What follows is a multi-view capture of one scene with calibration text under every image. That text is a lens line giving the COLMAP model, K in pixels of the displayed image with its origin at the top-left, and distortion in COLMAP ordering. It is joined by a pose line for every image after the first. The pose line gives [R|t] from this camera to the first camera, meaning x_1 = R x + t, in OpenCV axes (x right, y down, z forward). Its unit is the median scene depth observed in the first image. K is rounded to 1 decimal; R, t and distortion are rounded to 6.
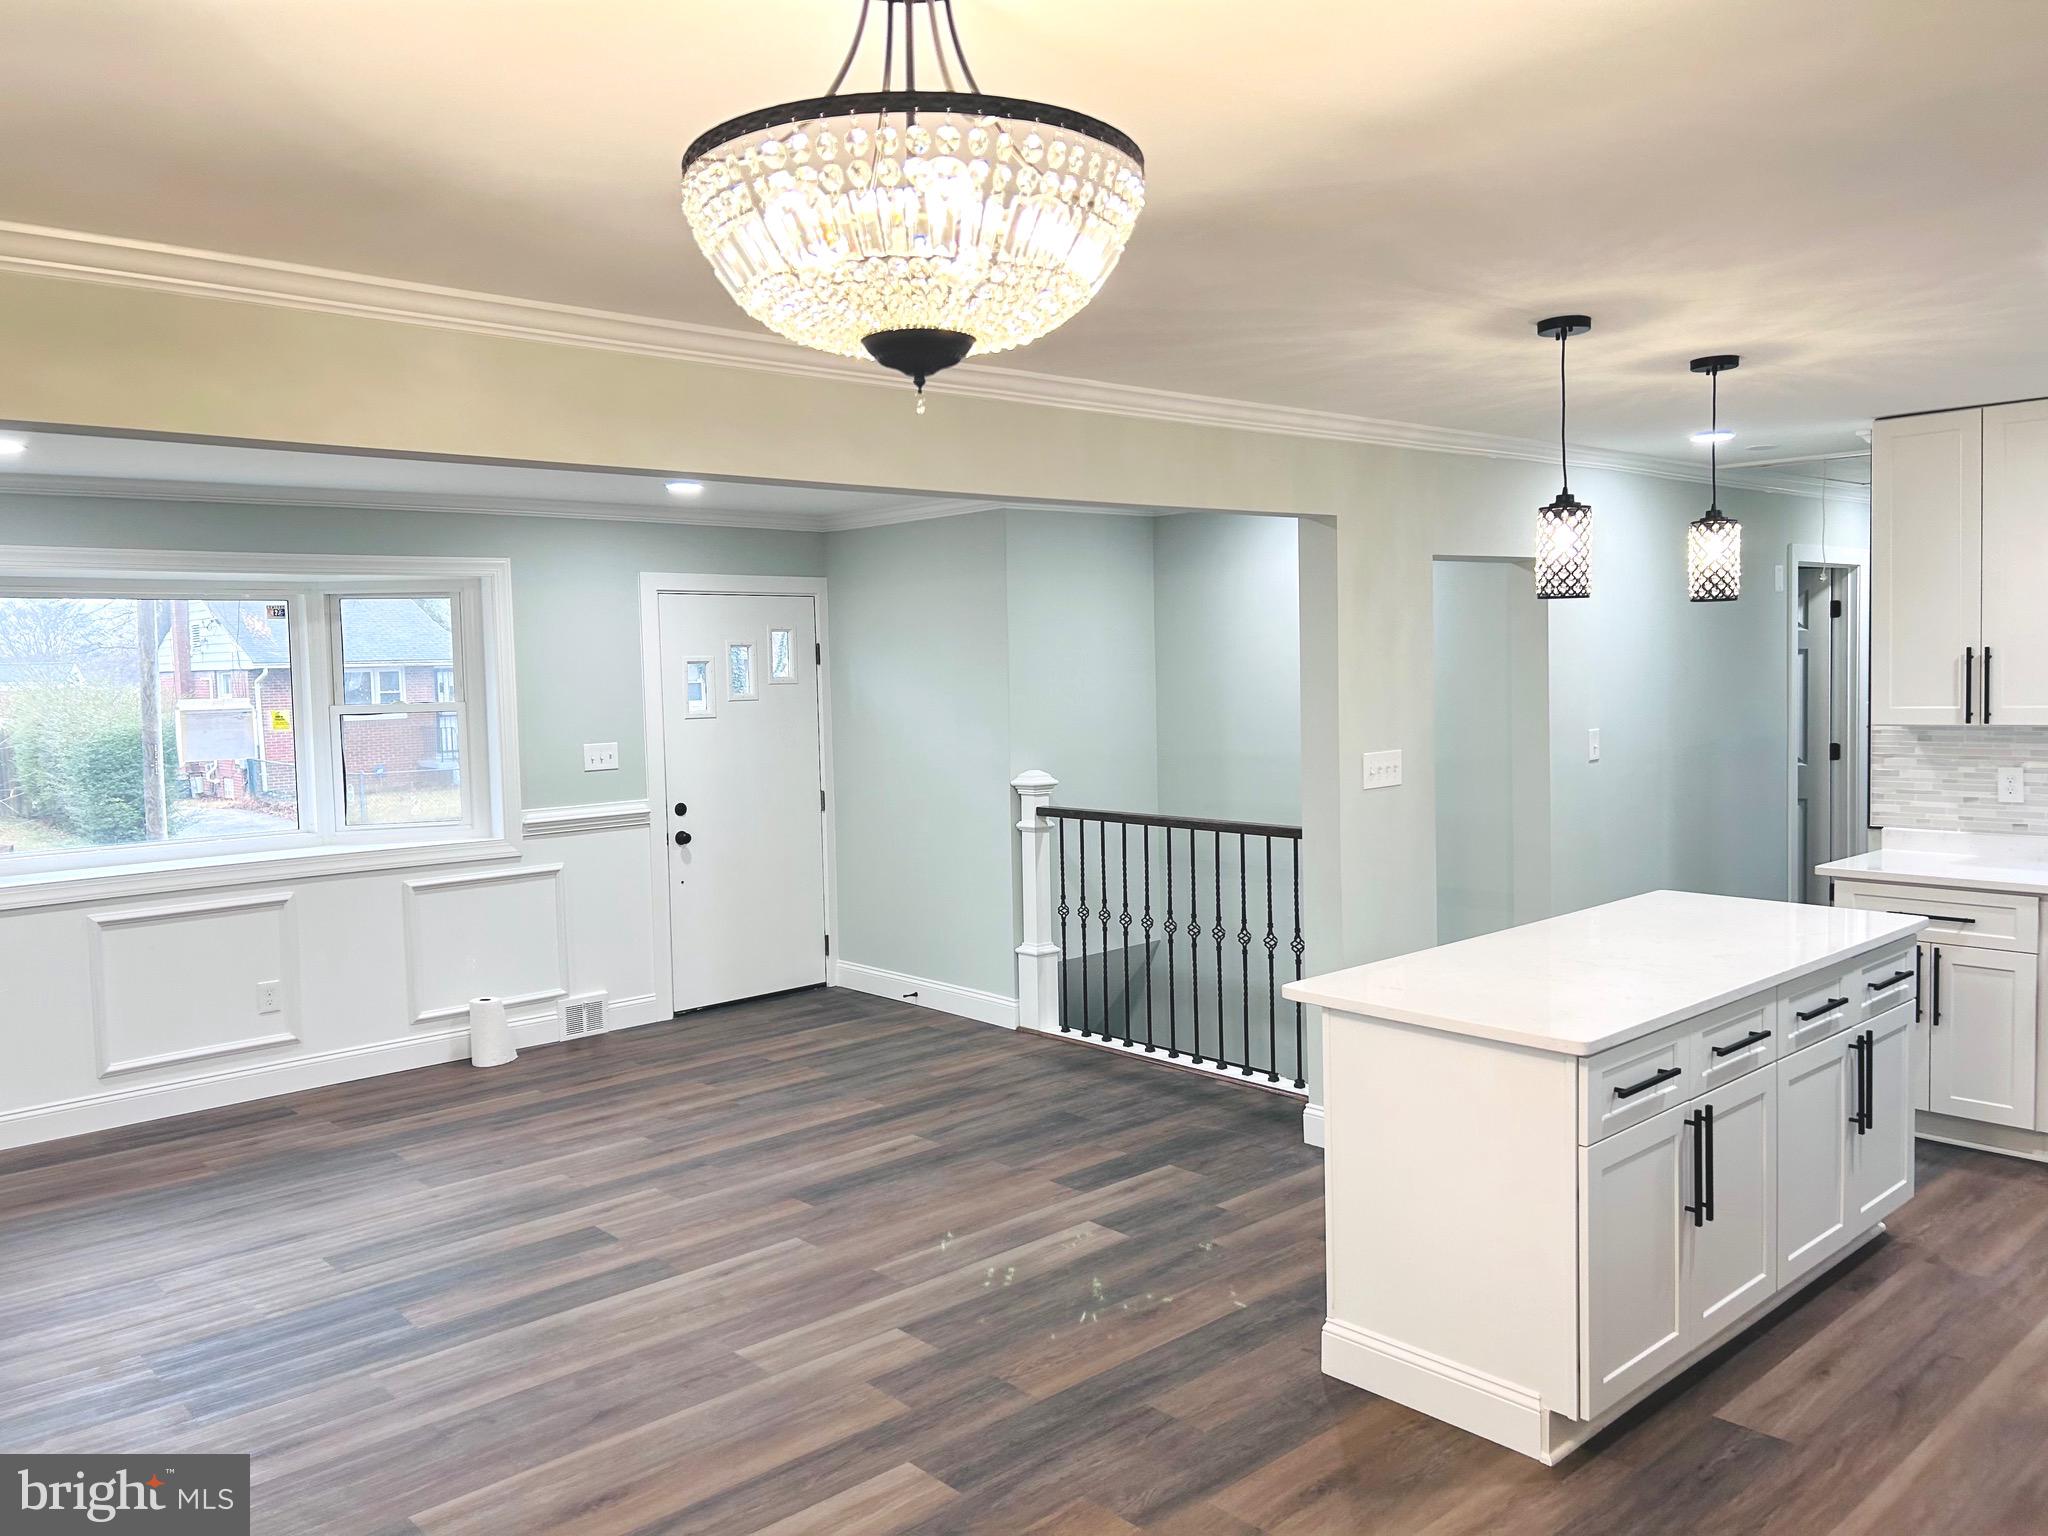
lens RADIAL K [[1539.8, 0, 1016.6], [0, 1539.8, 761.7], [0, 0, 1]] dist [0.054841, -0.059363]
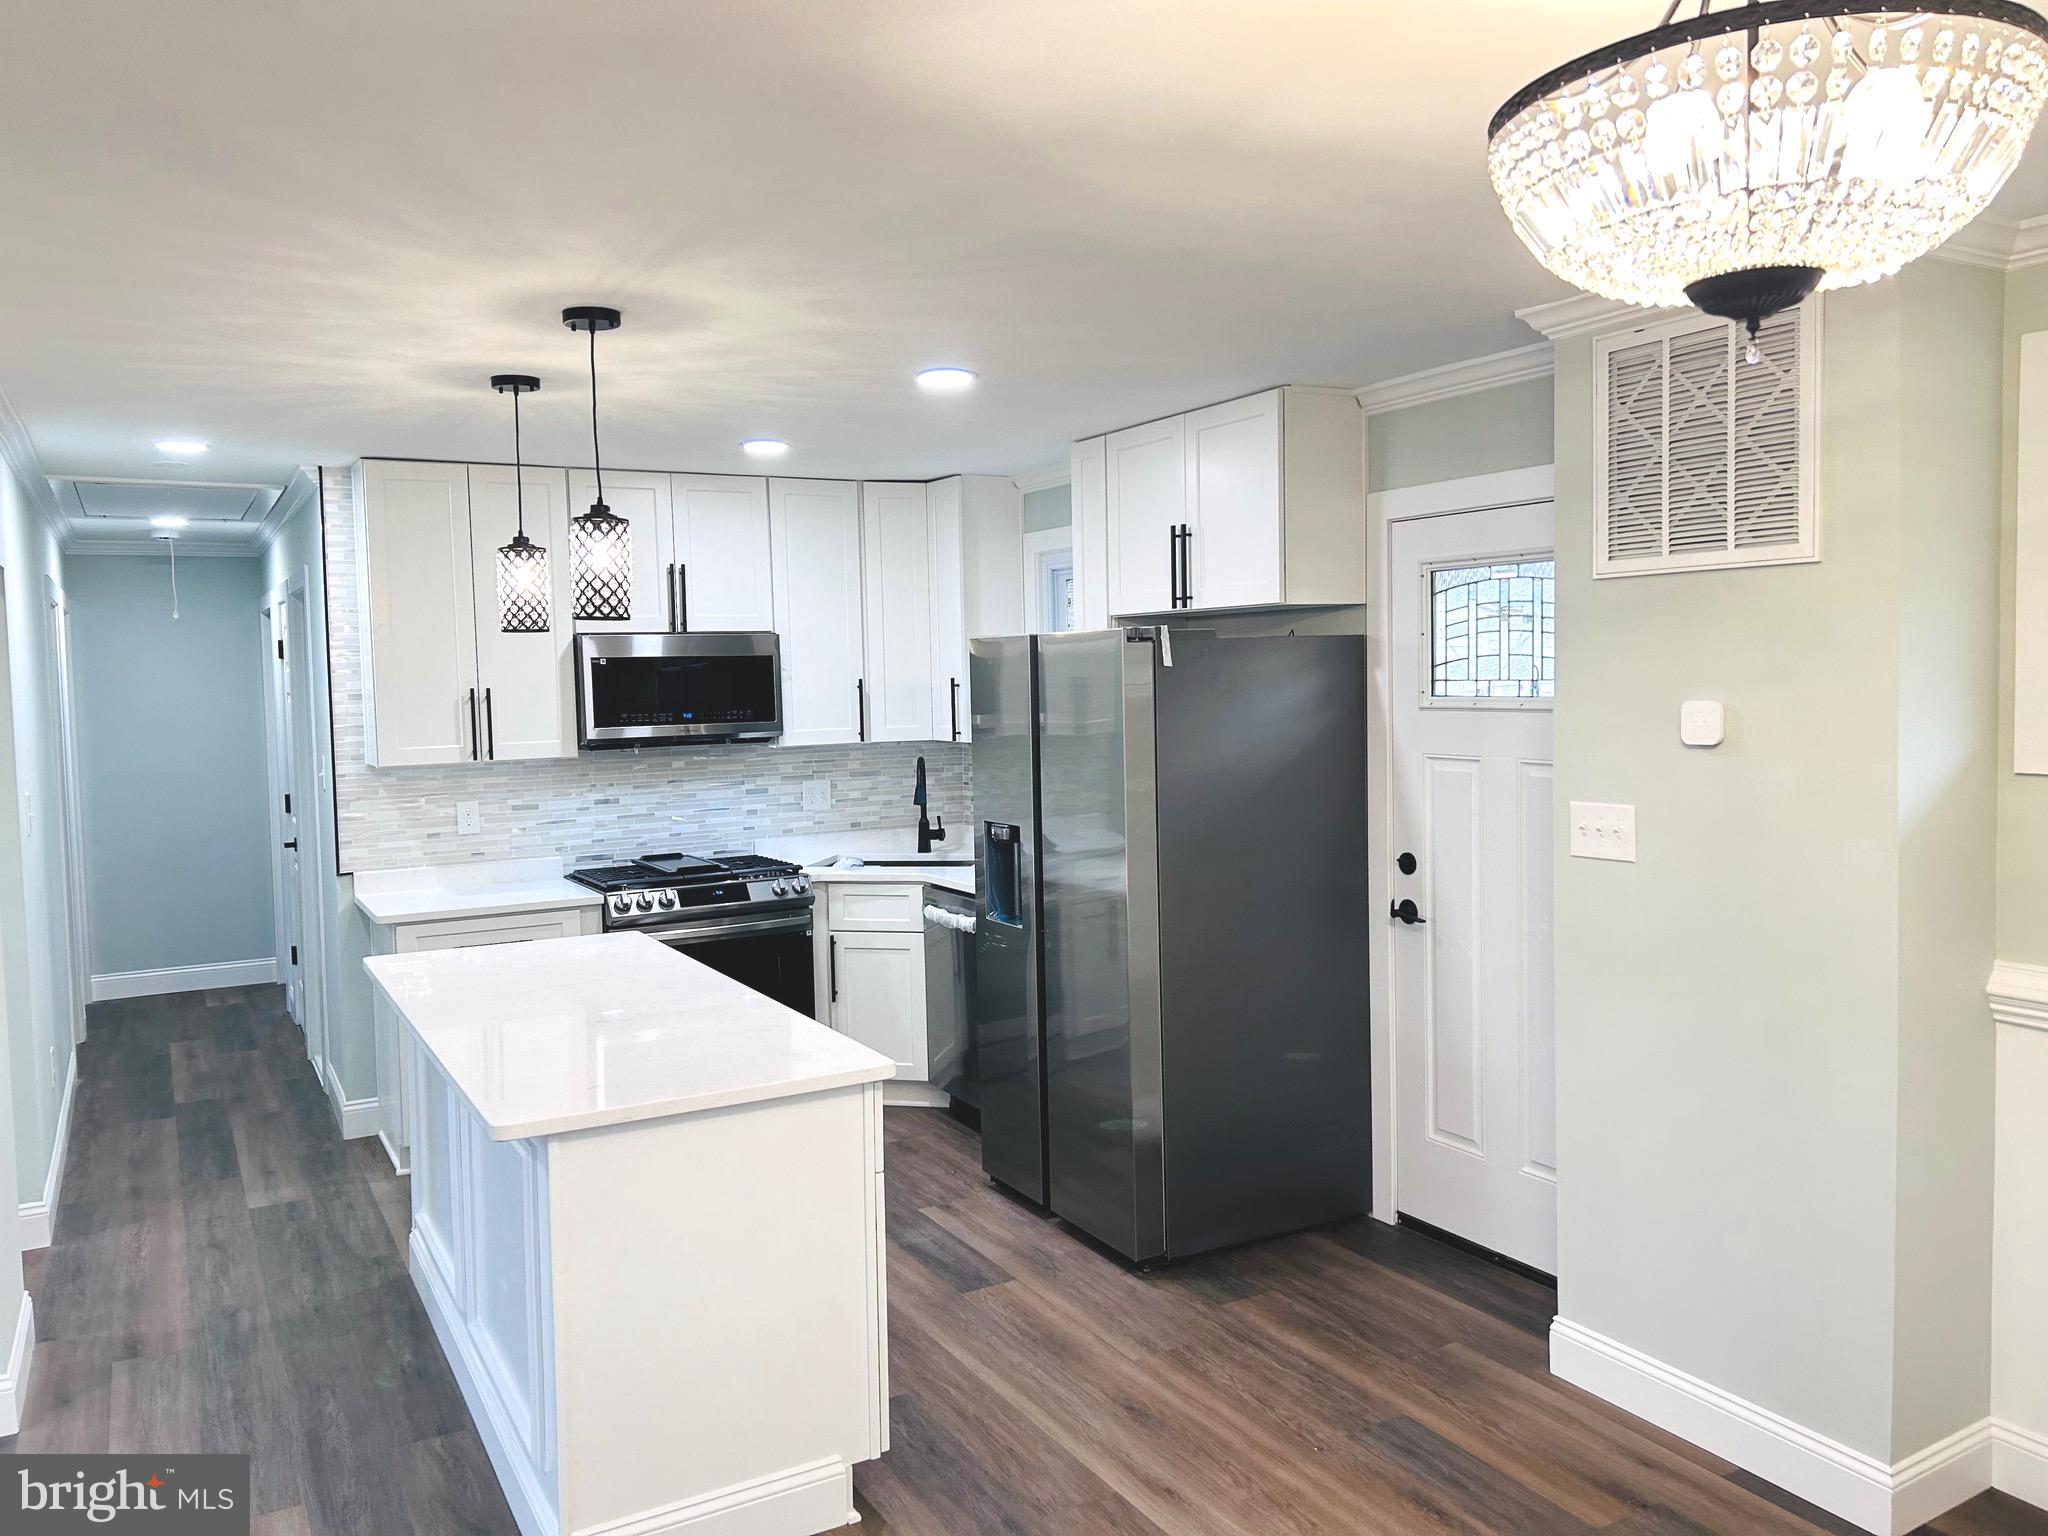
lens RADIAL K [[1539.9, 0, 1038.9], [0, 1539.9, 752.0], [0, 0, 1]] dist [0.055268, -0.056772]
pose [[0.213126, -0.031462, 0.976518, -0.340056], [0.080266, 0.996667, 0.014592, -0.014882], [-0.973722, 0.075272, 0.214941, 0.403043]]
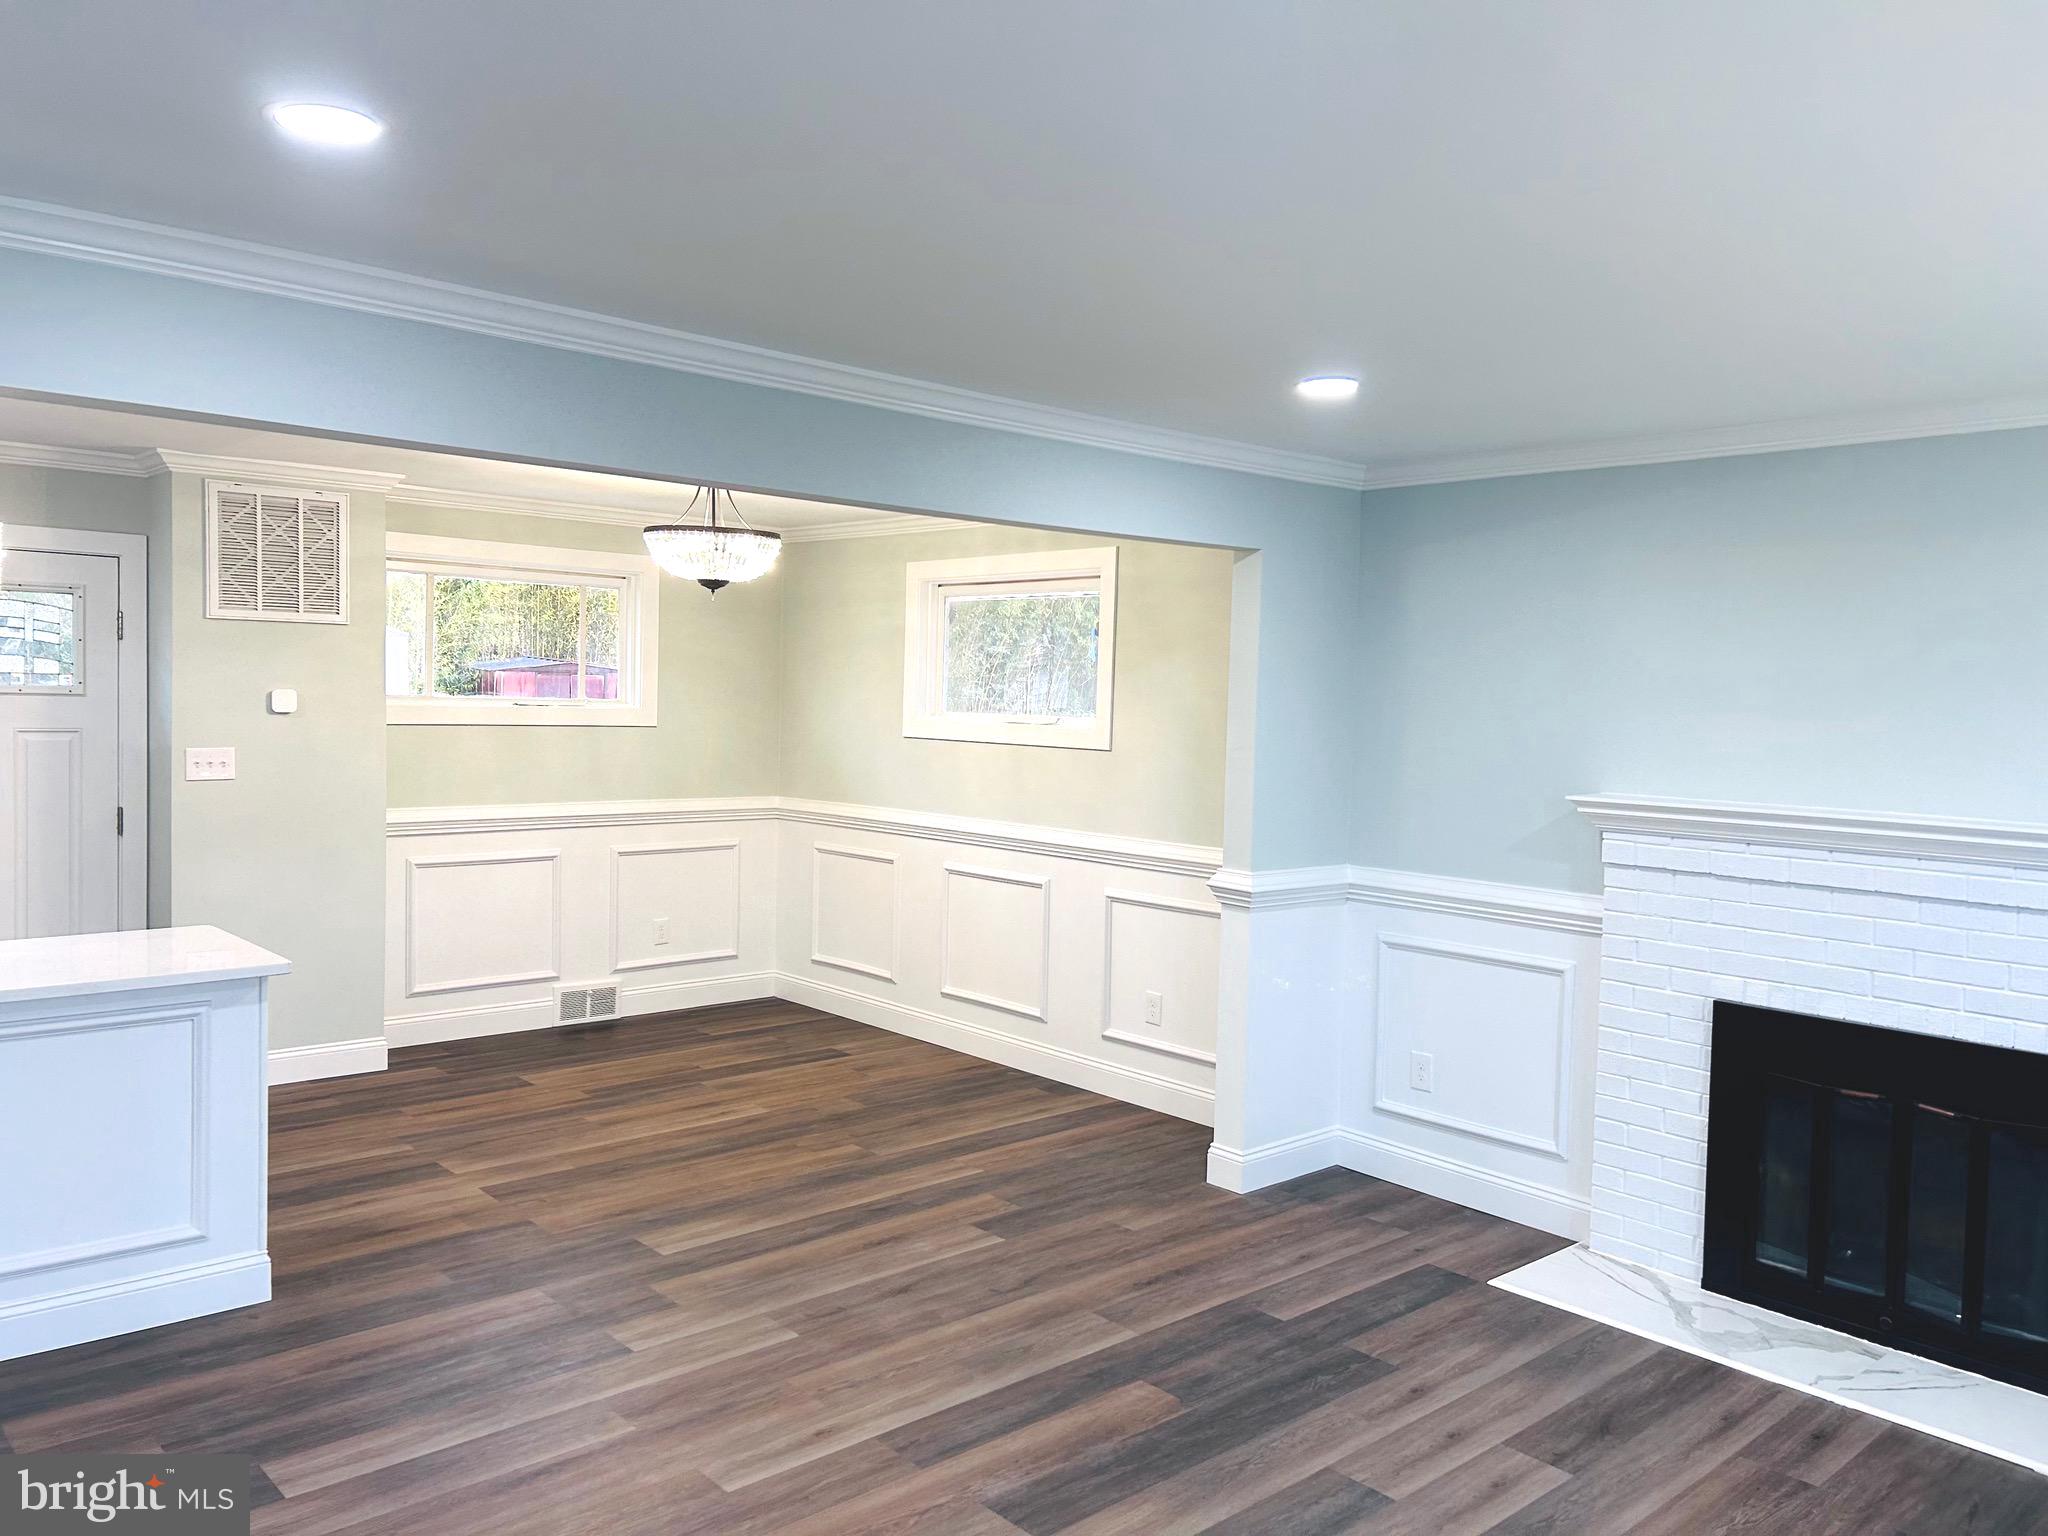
lens RADIAL K [[1539.8, 0, 1016.6], [0, 1539.8, 761.7], [0, 0, 1]] dist [0.054841, -0.059363]
pose [[-0.999999, -0.000078, -0.001713, -0.238205], [-0.000272, 0.993533, 0.113546, -0.084280], [0.001693, 0.113546, -0.993531, 1.452981]]
